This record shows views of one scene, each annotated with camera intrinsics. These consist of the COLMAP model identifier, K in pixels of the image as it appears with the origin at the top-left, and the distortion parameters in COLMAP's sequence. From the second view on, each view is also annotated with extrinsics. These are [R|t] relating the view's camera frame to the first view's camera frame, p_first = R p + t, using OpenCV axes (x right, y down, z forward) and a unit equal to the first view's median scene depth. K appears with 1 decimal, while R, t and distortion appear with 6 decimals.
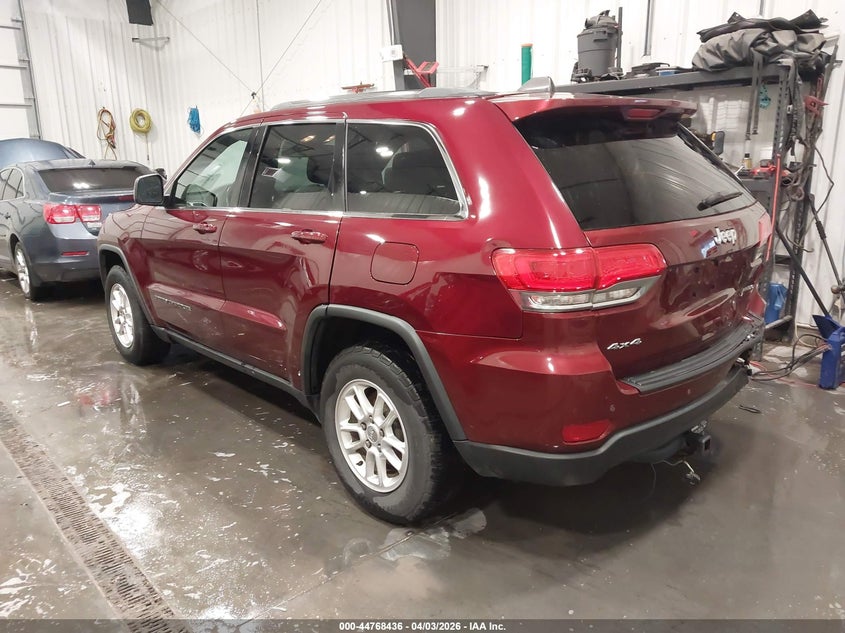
lens RADIAL K [[663.9, 0, 419.3], [0, 663.9, 321.6], [0, 0, 1]] dist [0.004642, -0.001315]
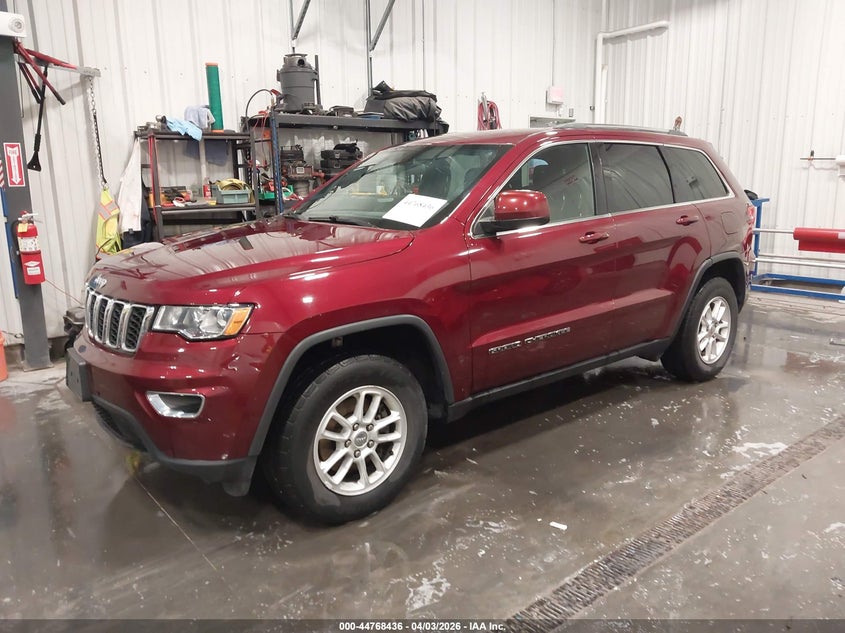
lens RADIAL K [[663.9, 0, 420.2], [0, 663.9, 314.8], [0, 0, 1]] dist [0.004642, -0.001315]
pose [[0.049103, -0.192486, 0.980070, -1.136942], [0.261009, 0.949629, 0.173431, -0.230344], [-0.964087, 0.247291, 0.096870, 0.990907]]
